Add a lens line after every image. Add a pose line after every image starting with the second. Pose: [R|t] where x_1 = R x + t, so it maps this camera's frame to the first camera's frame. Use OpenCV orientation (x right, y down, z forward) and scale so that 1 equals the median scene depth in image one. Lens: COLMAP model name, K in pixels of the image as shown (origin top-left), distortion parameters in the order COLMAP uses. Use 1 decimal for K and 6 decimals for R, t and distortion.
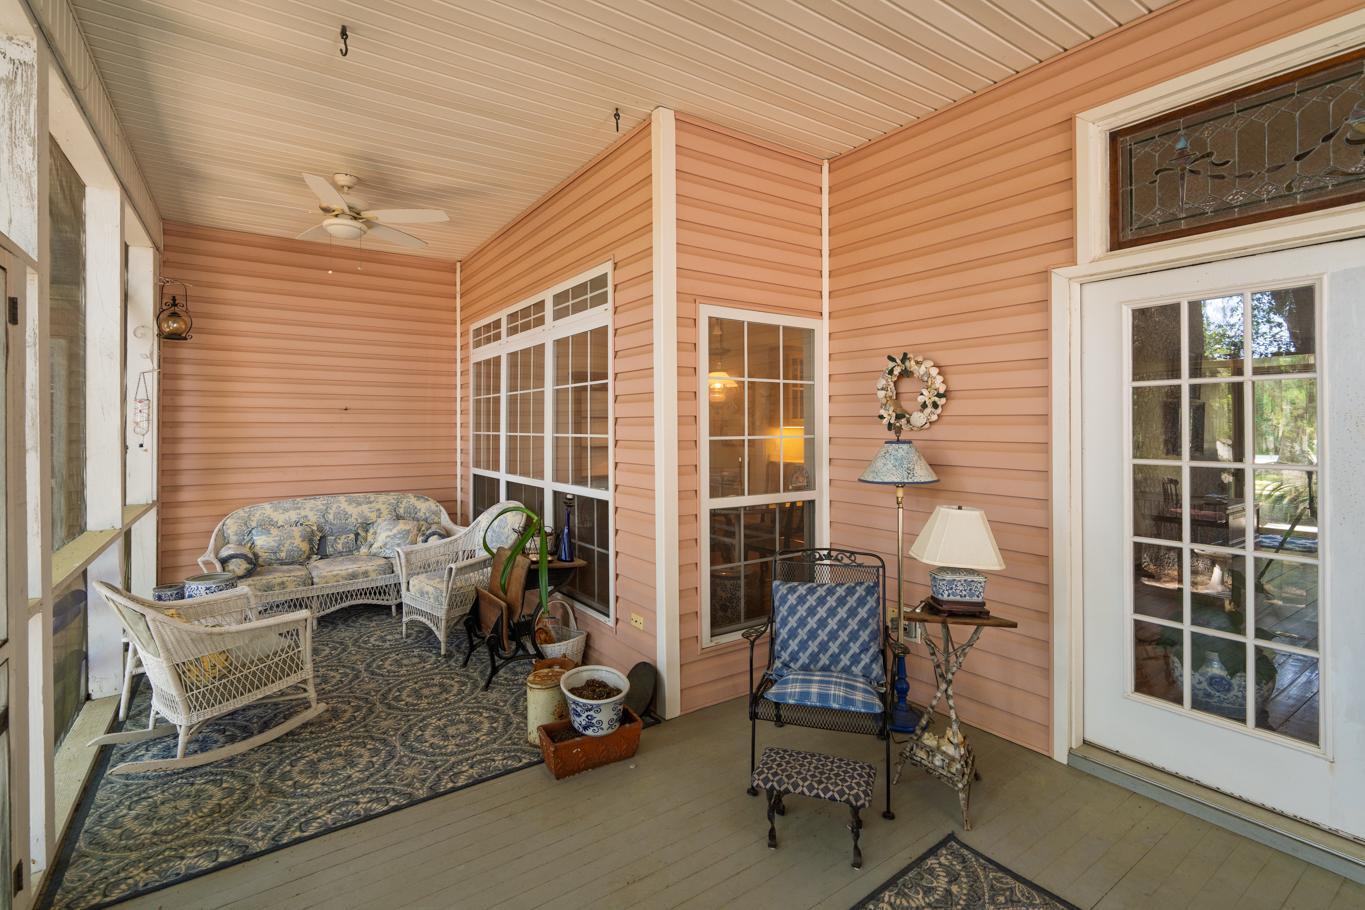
lens RADIAL K [[635.7, 0, 640.1], [0, 635.7, 421.7], [0, 0, 1]] dist [-0.009040, 0.000229]
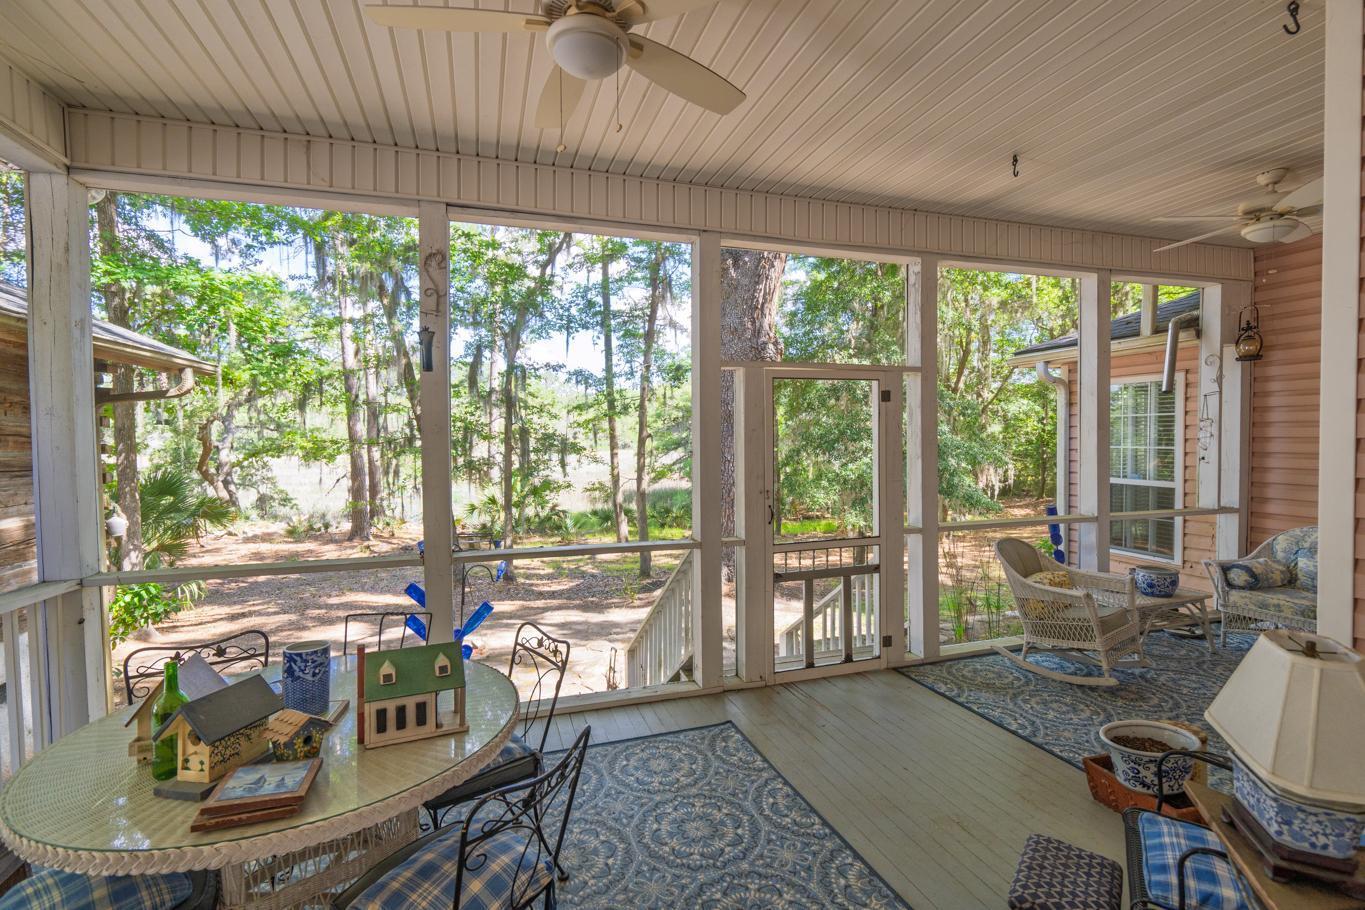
lens RADIAL K [[635.7, 0, 681.5], [0, 635.7, 451.1], [0, 0, 1]] dist [-0.009040, 0.000229]
pose [[-0.260216, 0.029497, -0.965100, 0.593376], [0.006365, 0.999564, 0.028834, -0.014400], [0.965530, 0.001360, -0.260290, 0.370672]]
